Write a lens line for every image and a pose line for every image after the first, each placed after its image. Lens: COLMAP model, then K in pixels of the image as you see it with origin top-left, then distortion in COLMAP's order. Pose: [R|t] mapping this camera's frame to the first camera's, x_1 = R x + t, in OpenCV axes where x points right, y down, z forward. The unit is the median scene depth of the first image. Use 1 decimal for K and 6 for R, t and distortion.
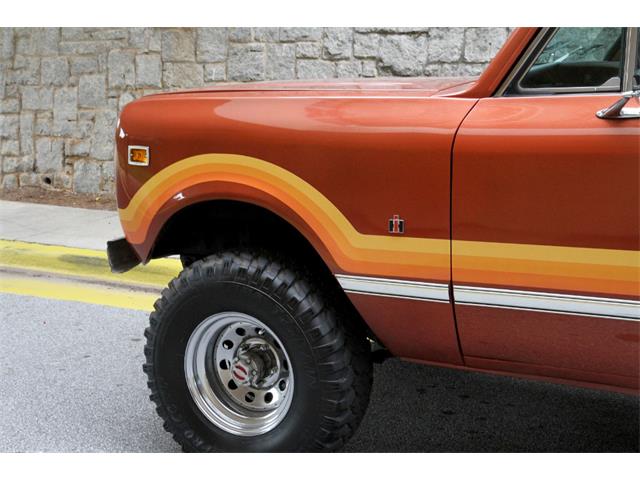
lens RADIAL K [[958.5, 0, 322.8], [0, 958.5, 235.9], [0, 0, 1]] dist [0.125630, 0.000000]
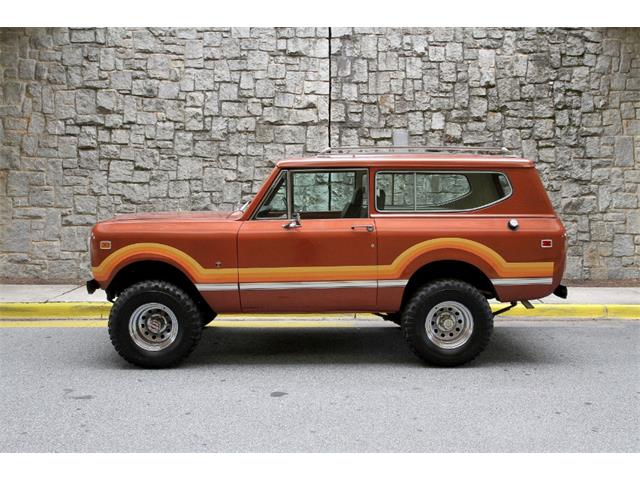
lens RADIAL K [[633.4, 0, 317.0], [0, 633.4, 237.3], [0, 0, 1]] dist [0.036171, 0.000000]
pose [[0.880522, -0.033880, 0.472793, -0.429304], [0.077509, 0.994308, -0.073100, 0.052940], [-0.467626, 0.101012, 0.878136, -0.636080]]
